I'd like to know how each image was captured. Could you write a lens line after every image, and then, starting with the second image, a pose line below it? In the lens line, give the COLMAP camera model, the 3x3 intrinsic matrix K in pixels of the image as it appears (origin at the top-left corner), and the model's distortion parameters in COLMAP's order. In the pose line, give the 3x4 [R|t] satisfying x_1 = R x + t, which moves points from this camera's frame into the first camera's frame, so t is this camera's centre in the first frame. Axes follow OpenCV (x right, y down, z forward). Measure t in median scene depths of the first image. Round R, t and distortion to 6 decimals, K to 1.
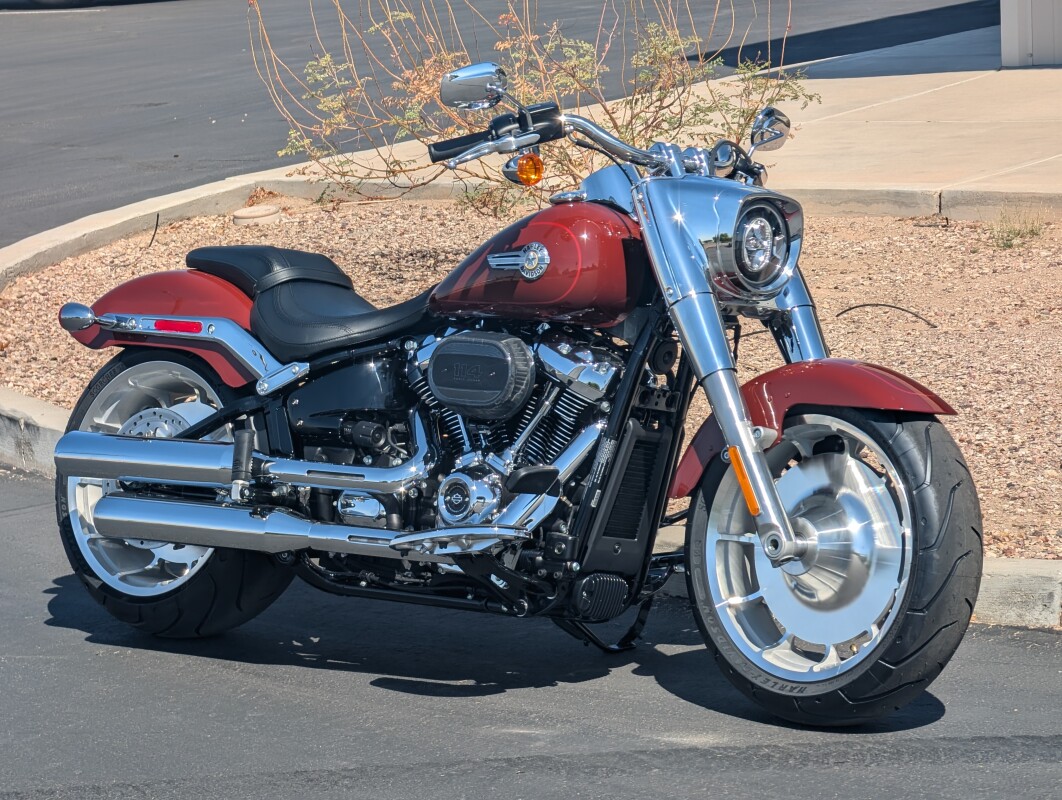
lens RADIAL K [[4167.7, 0, 487.3], [0, 4167.7, 446.0], [0, 0, 1]] dist [0.221924, 2.279446]
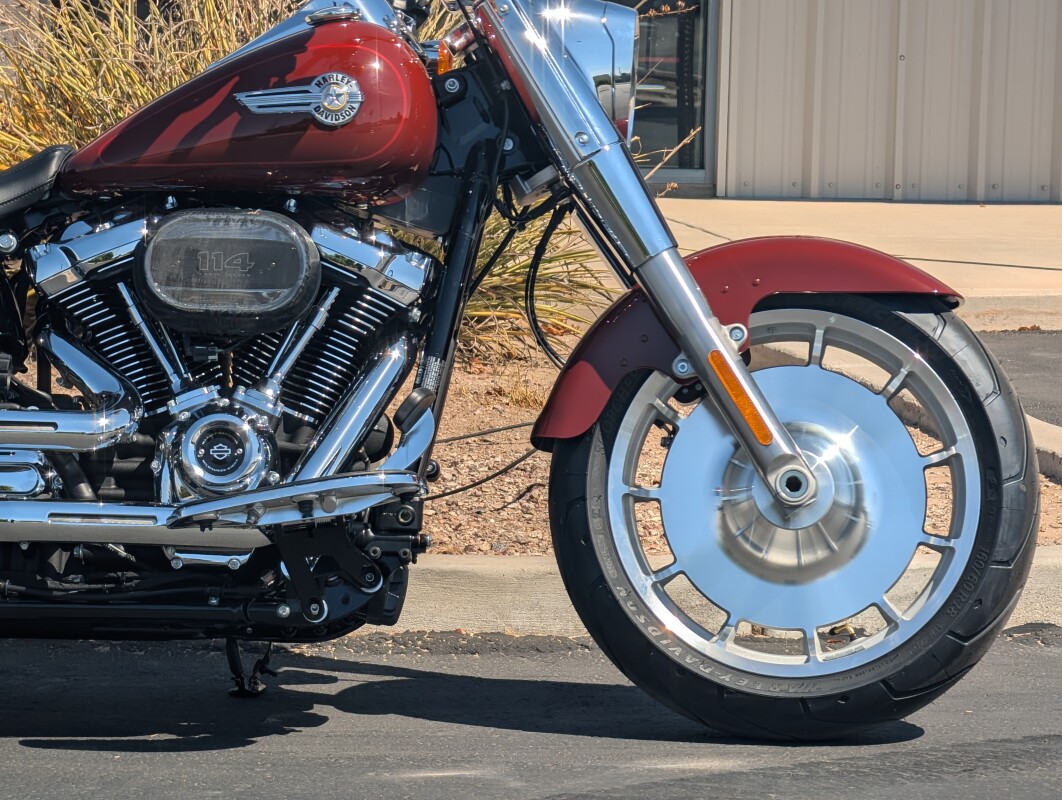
lens RADIAL K [[4167.7, 0, 487.3], [0, 4167.7, 446.0], [0, 0, 1]] dist [0.221924, 2.279446]
pose [[0.744180, 0.002368, 0.667975, -0.426856], [0.050636, 0.996916, -0.059947, 0.054628], [-0.666058, 0.078434, 0.741765, 0.478259]]
